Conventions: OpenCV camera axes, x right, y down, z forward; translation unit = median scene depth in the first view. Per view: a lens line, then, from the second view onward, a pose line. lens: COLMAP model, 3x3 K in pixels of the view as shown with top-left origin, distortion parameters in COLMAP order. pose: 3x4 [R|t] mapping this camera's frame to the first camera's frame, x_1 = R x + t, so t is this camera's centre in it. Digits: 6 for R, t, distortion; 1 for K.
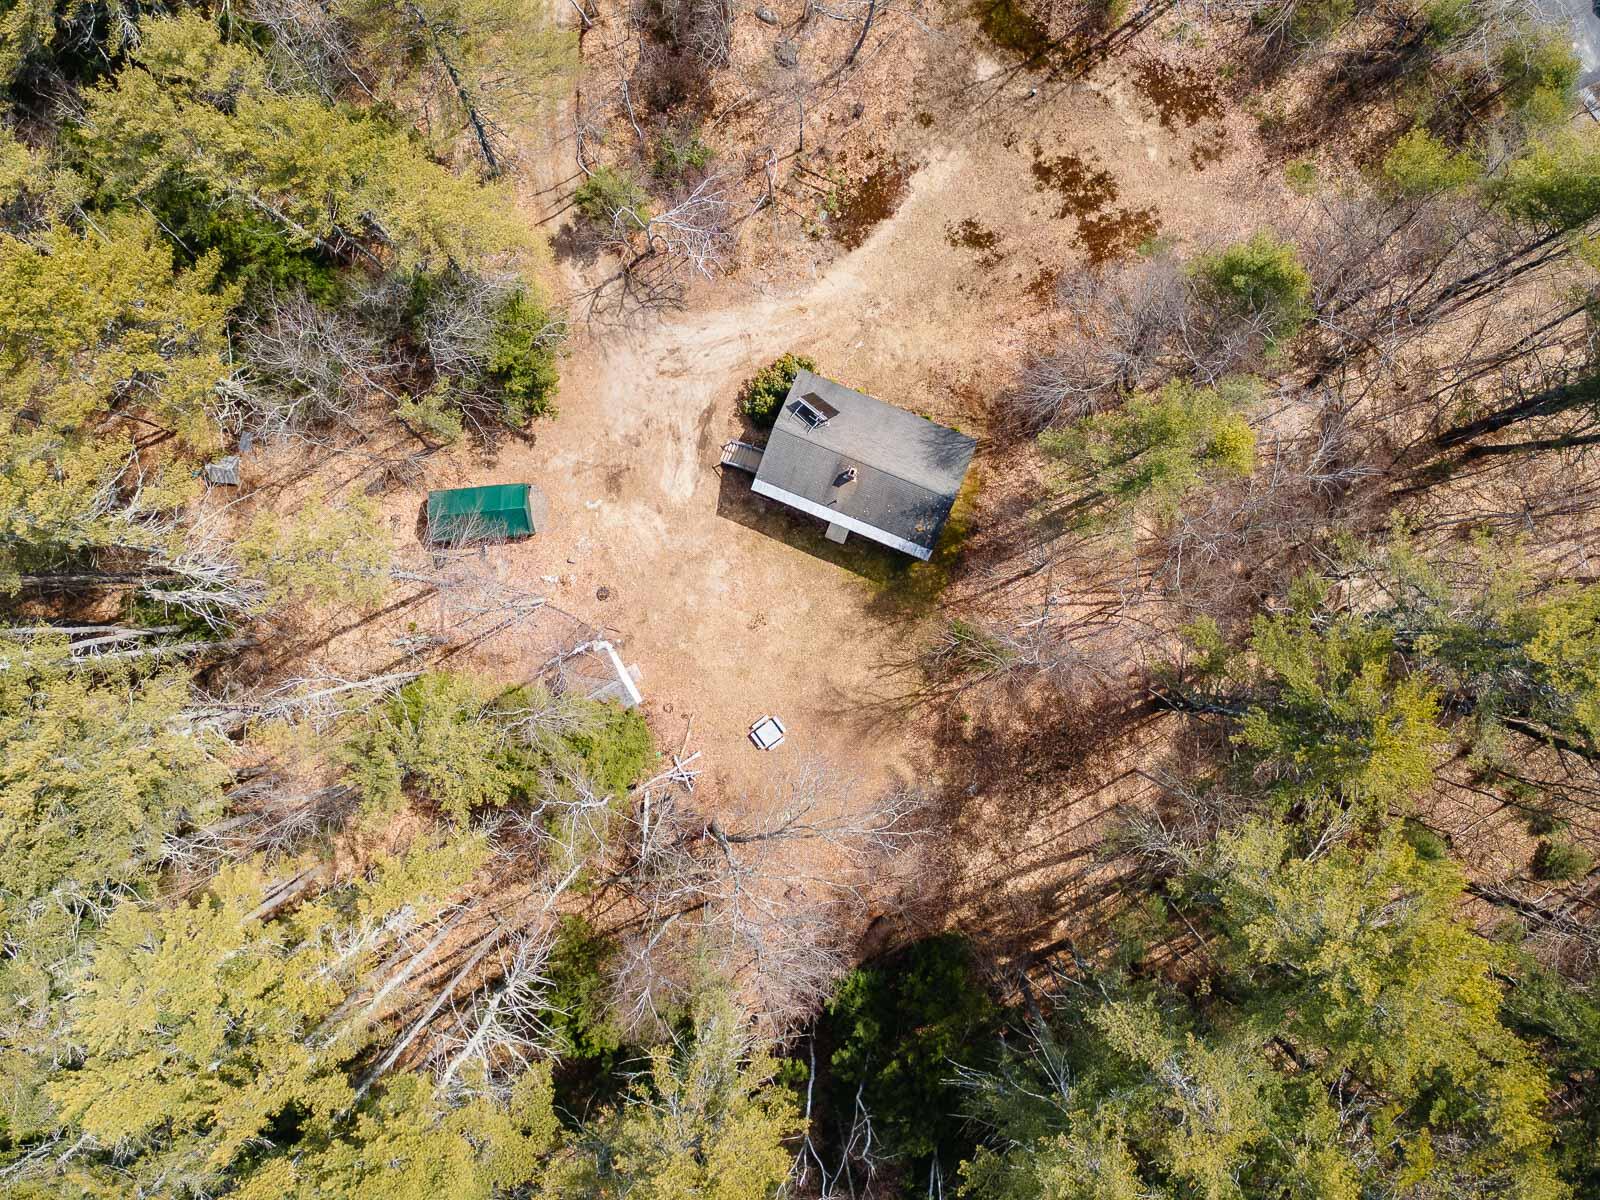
lens RADIAL K [[1145.0, 0, 800.0], [0, 1145.0, 600.0], [0, 0, 1]] dist [0.006632, 0.060039]
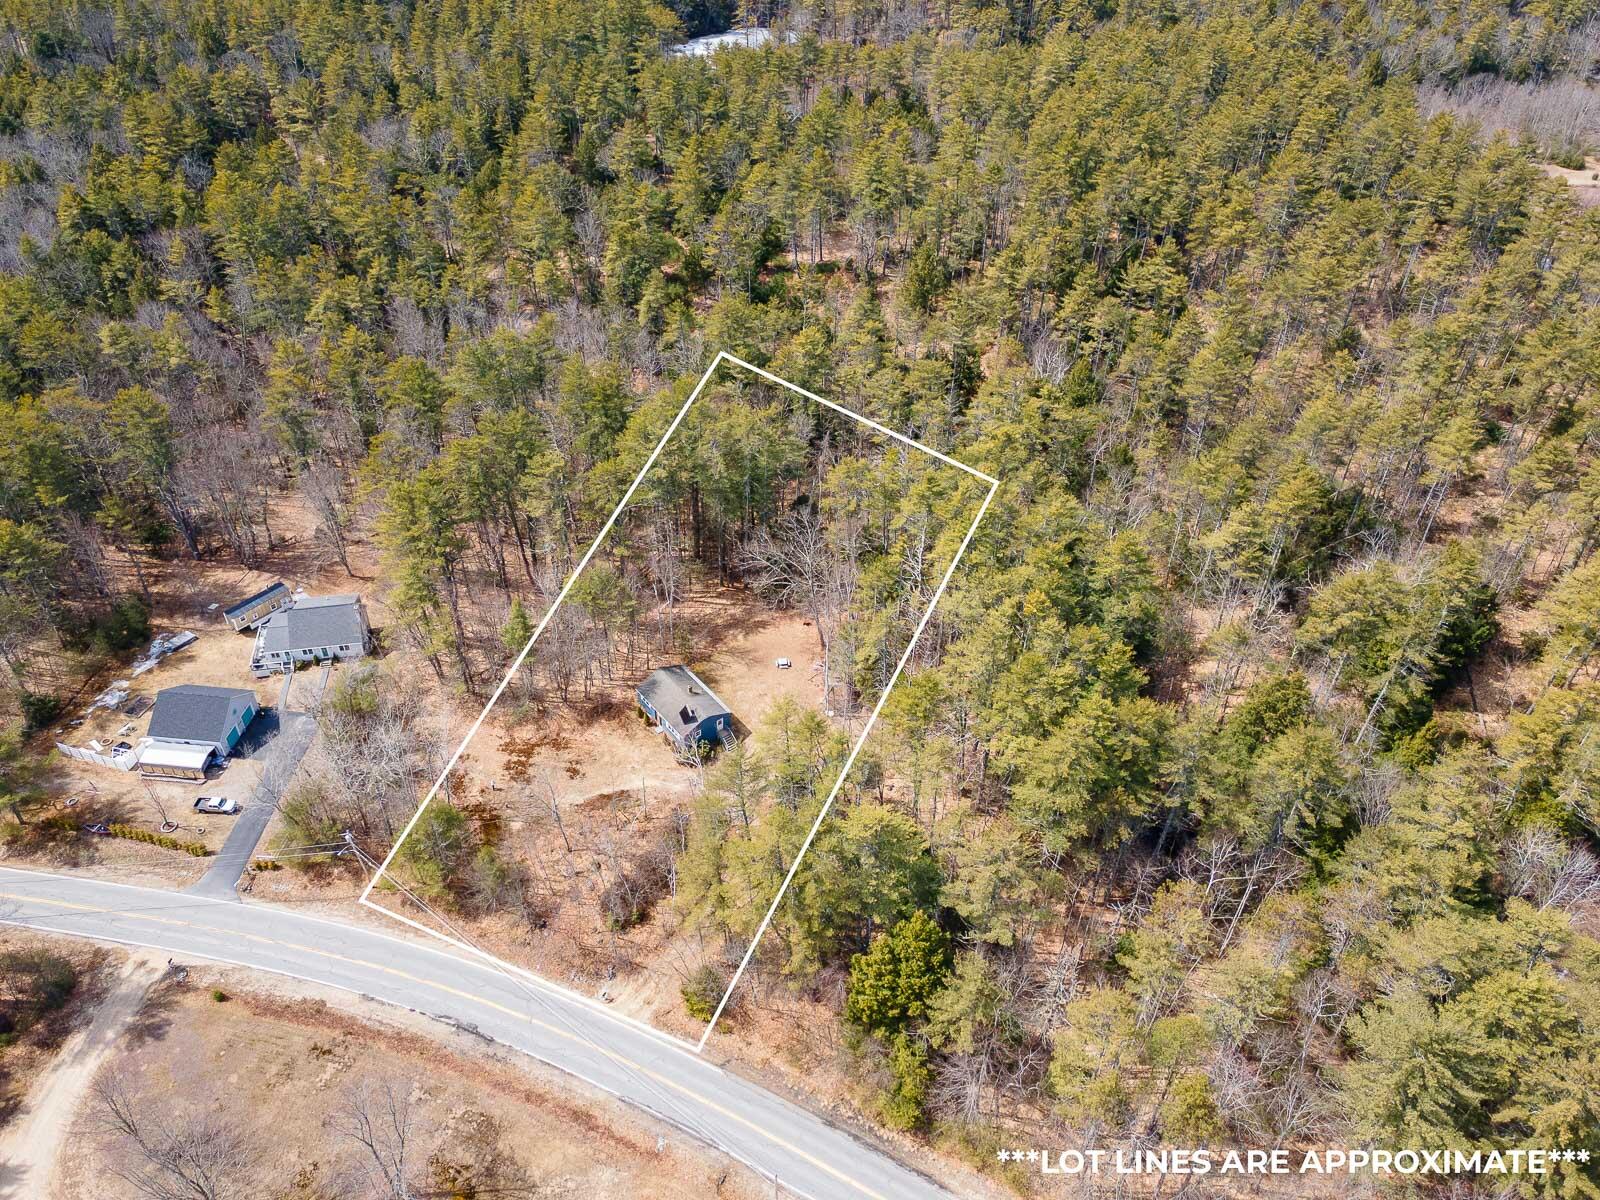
lens RADIAL K [[1145.0, 0, 800.0], [0, 1145.0, 600.0], [0, 0, 1]] dist [0.006632, 0.060039]
pose [[-0.871460, -0.301397, 0.386933, -0.895506], [0.490401, -0.548302, 0.677401, -1.333356], [0.007989, 0.780080, 0.625629, -0.513888]]
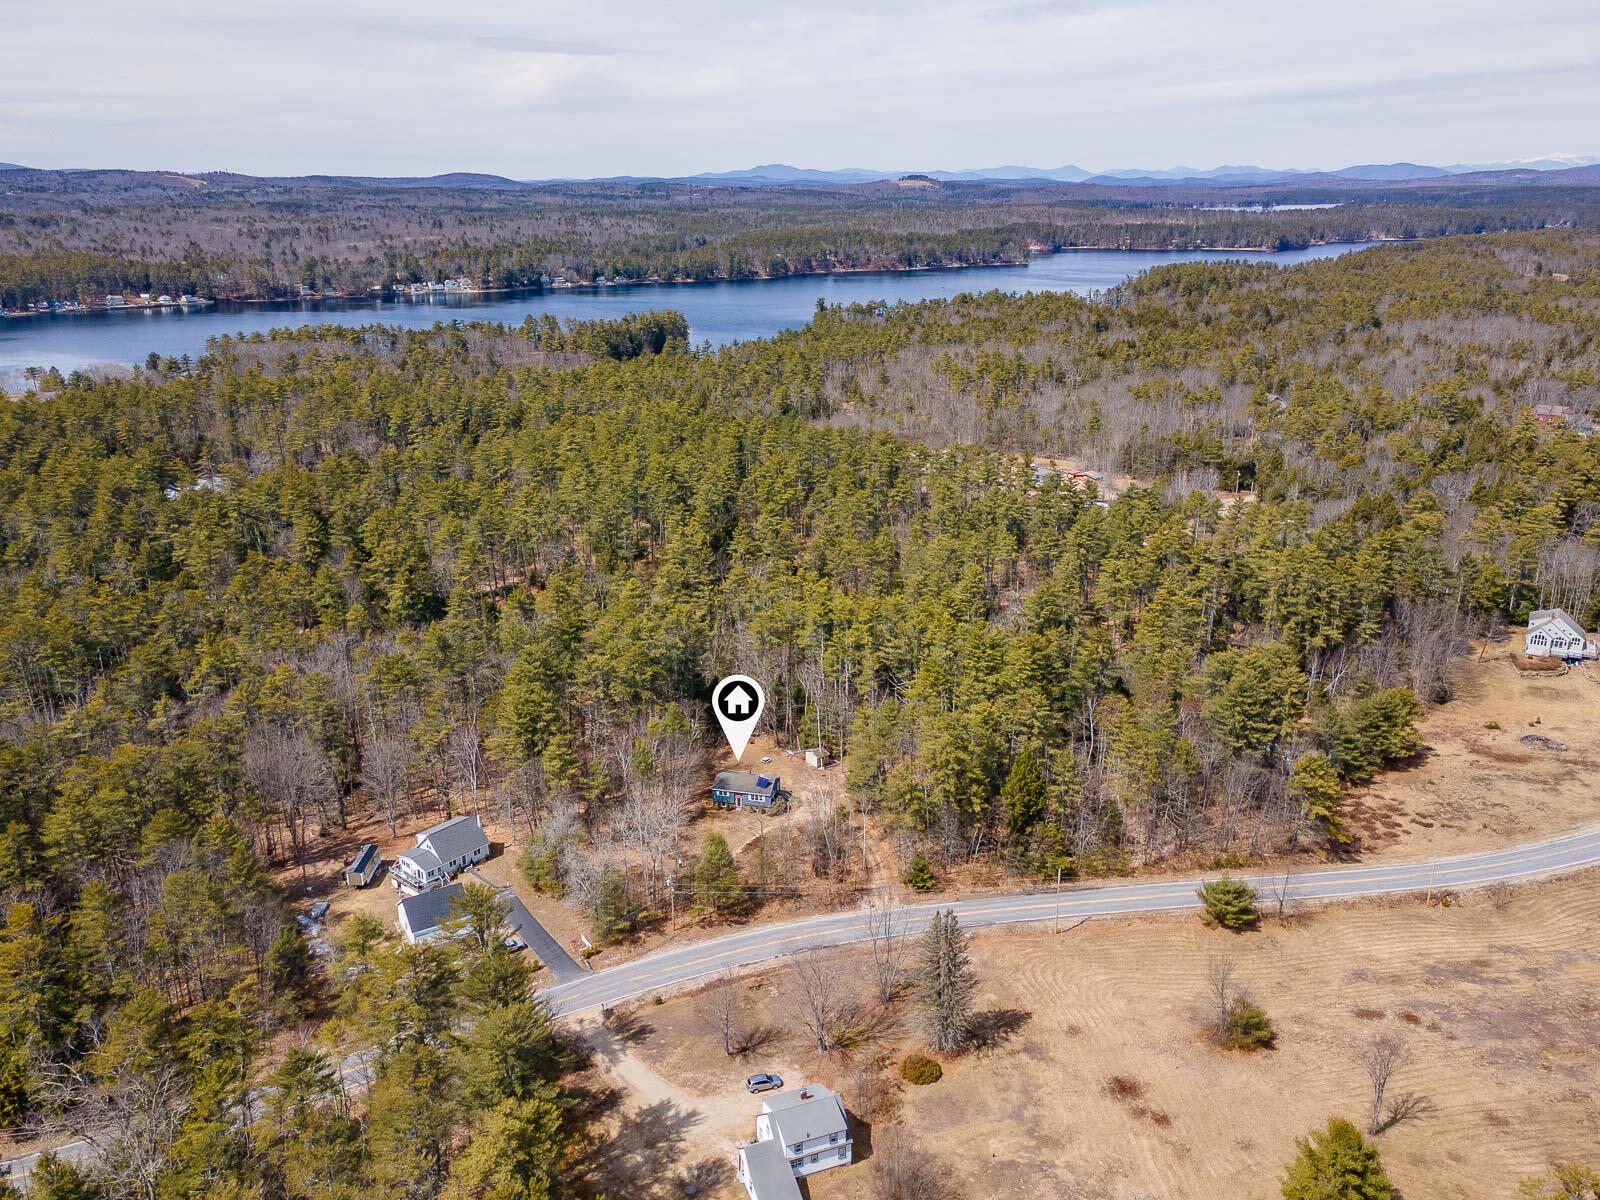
lens RADIAL K [[1239.8, 0, 800.0], [0, 1239.8, 600.0], [0, 0, 1]] dist [0.008736, 0.075467]
pose [[-0.986375, 0.083282, -0.141874, 0.334698], [-0.160986, -0.311051, 0.936660, -3.025311], [0.033877, 0.946737, 0.320220, -0.541023]]
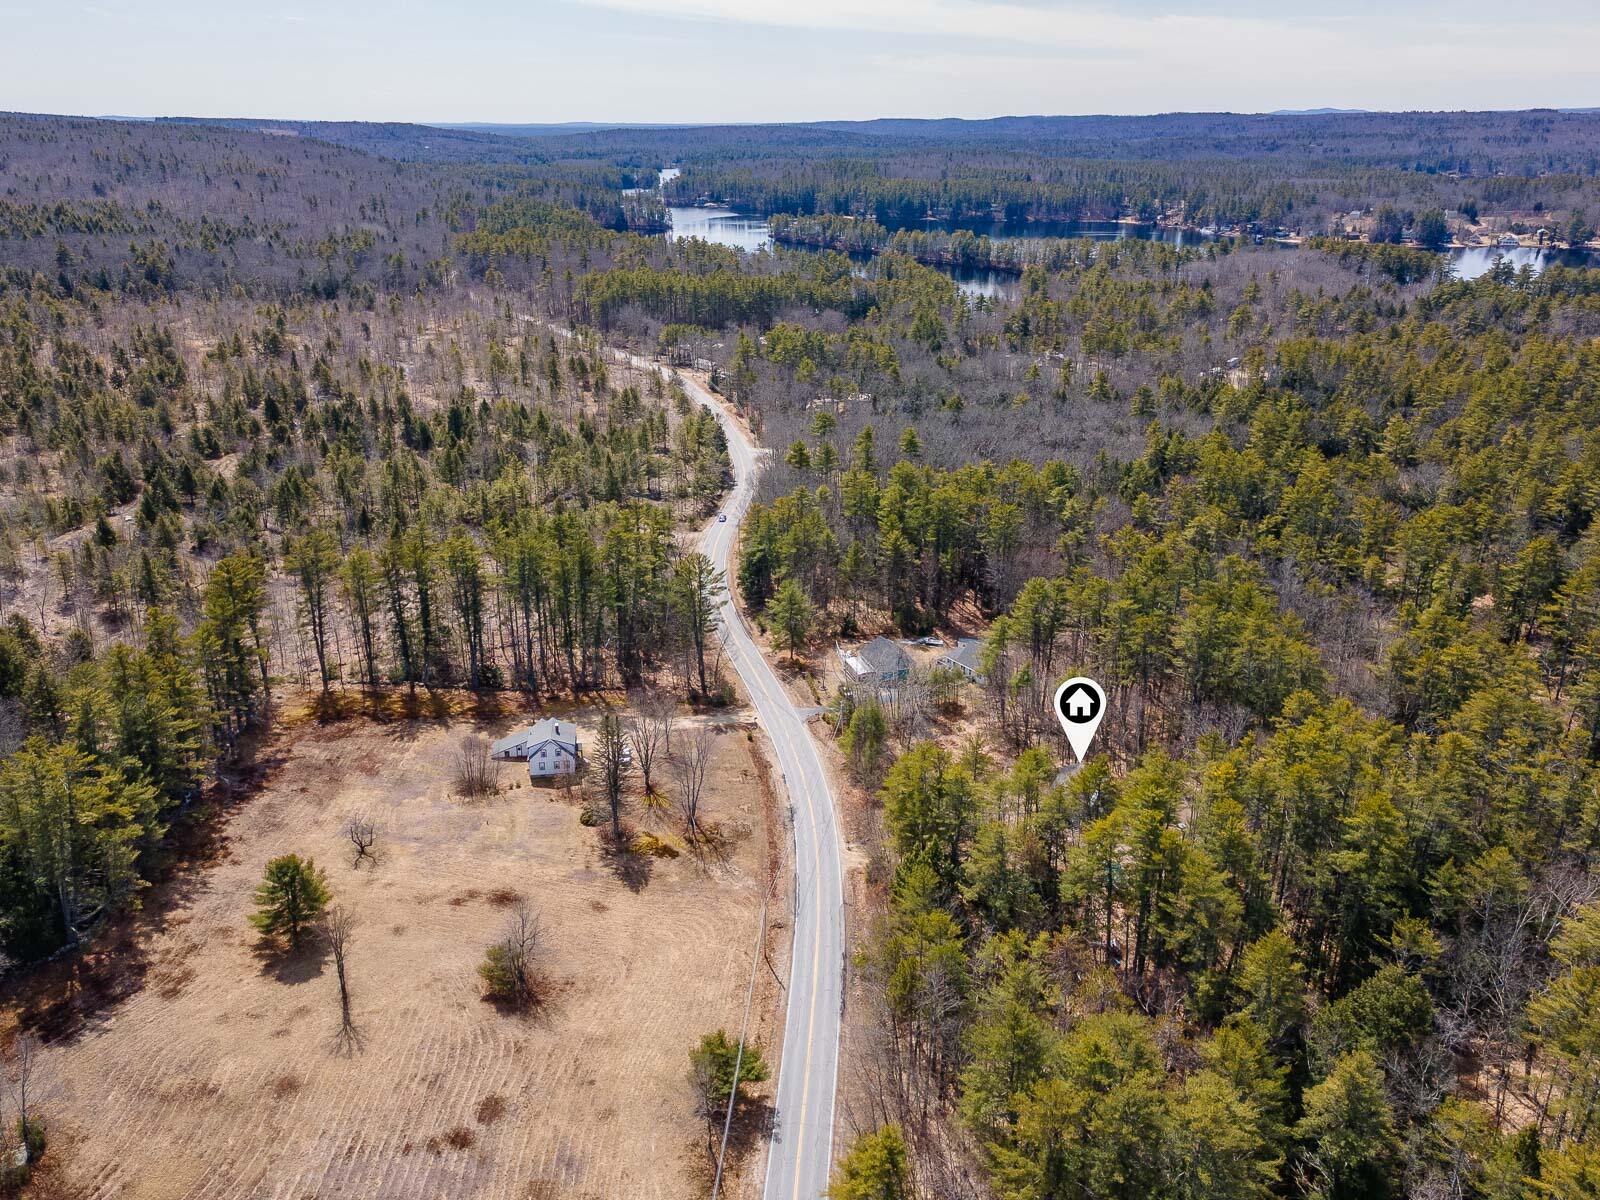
lens RADIAL K [[1264.9, 0, 800.0], [0, 1264.9, 600.0], [0, 0, 1]] dist [0.008417, 0.068955]
pose [[0.075404, -0.332009, 0.940258, -2.643673], [0.997128, 0.031756, -0.068751, -0.575779], [-0.007033, 0.942742, 0.333450, -0.446282]]
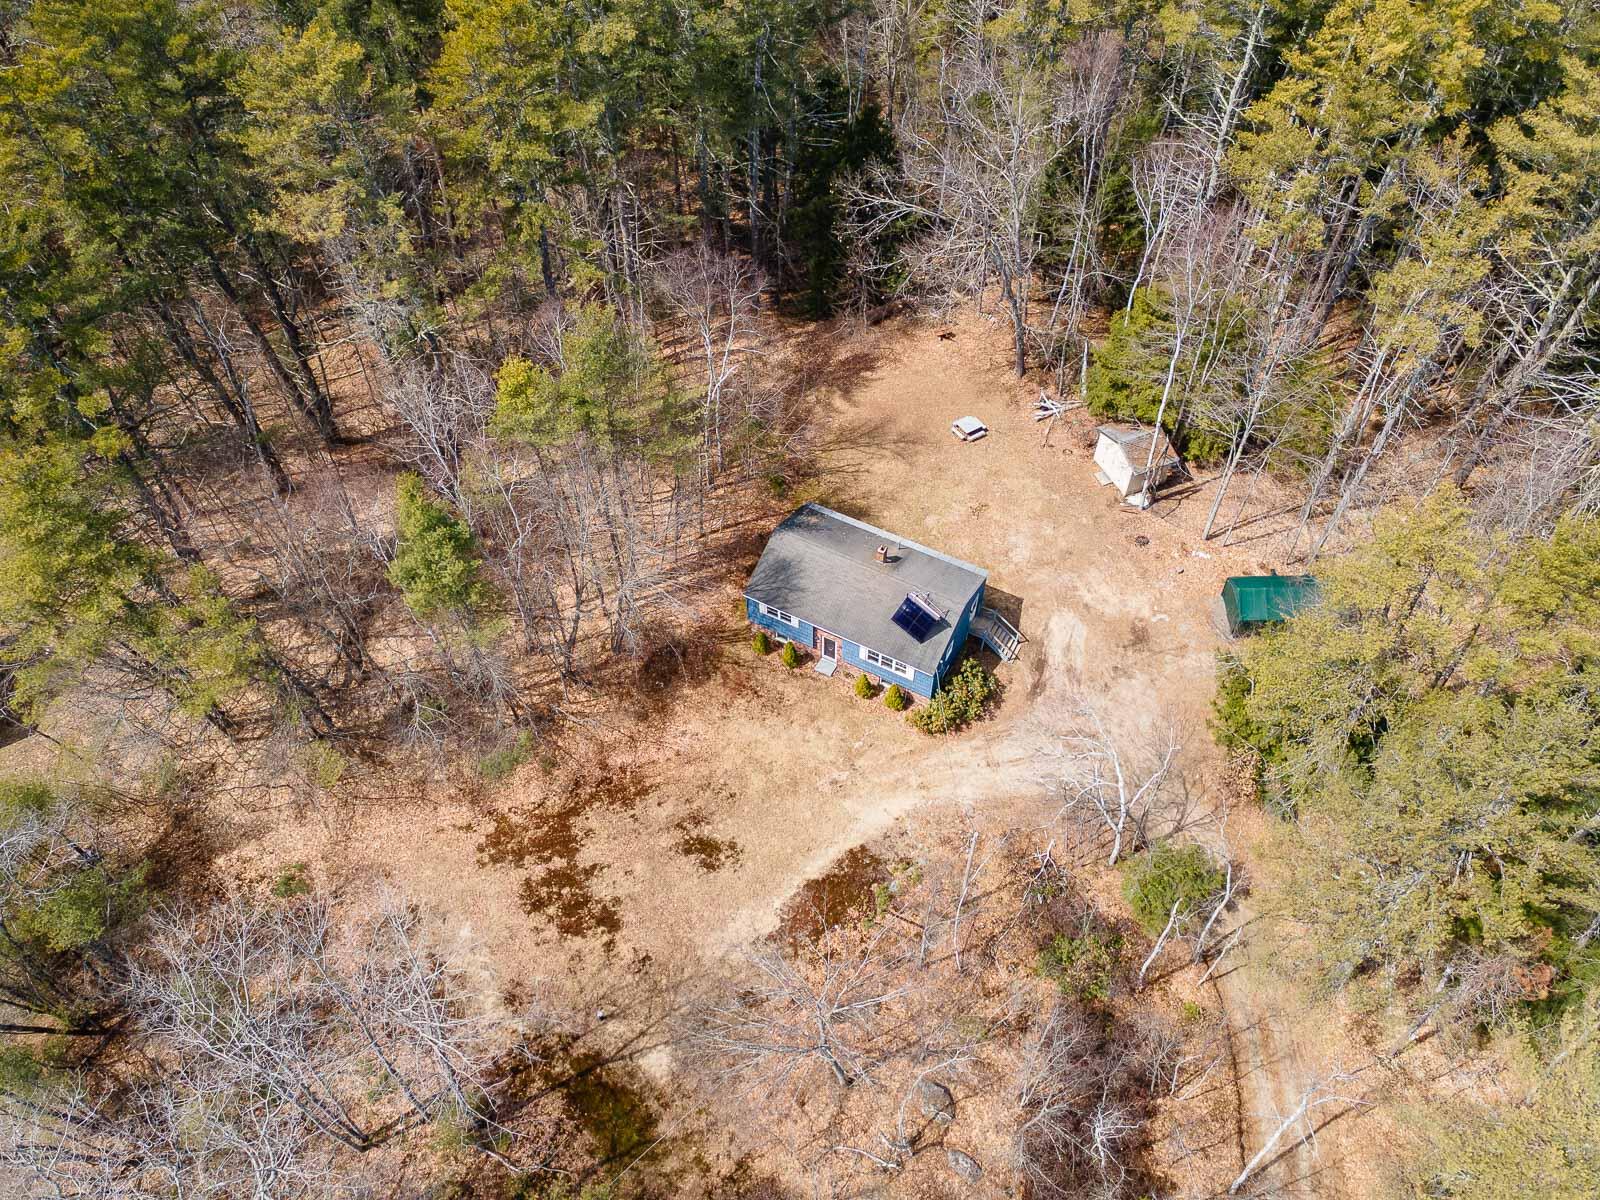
lens RADIAL K [[1145.0, 0, 800.0], [0, 1145.0, 600.0], [0, 0, 1]] dist [0.006632, 0.060039]
pose [[-0.994680, -0.058637, 0.084692, 0.029150], [0.097776, -0.796181, 0.597106, -0.650383], [0.032417, 0.602211, 0.797679, 0.254440]]
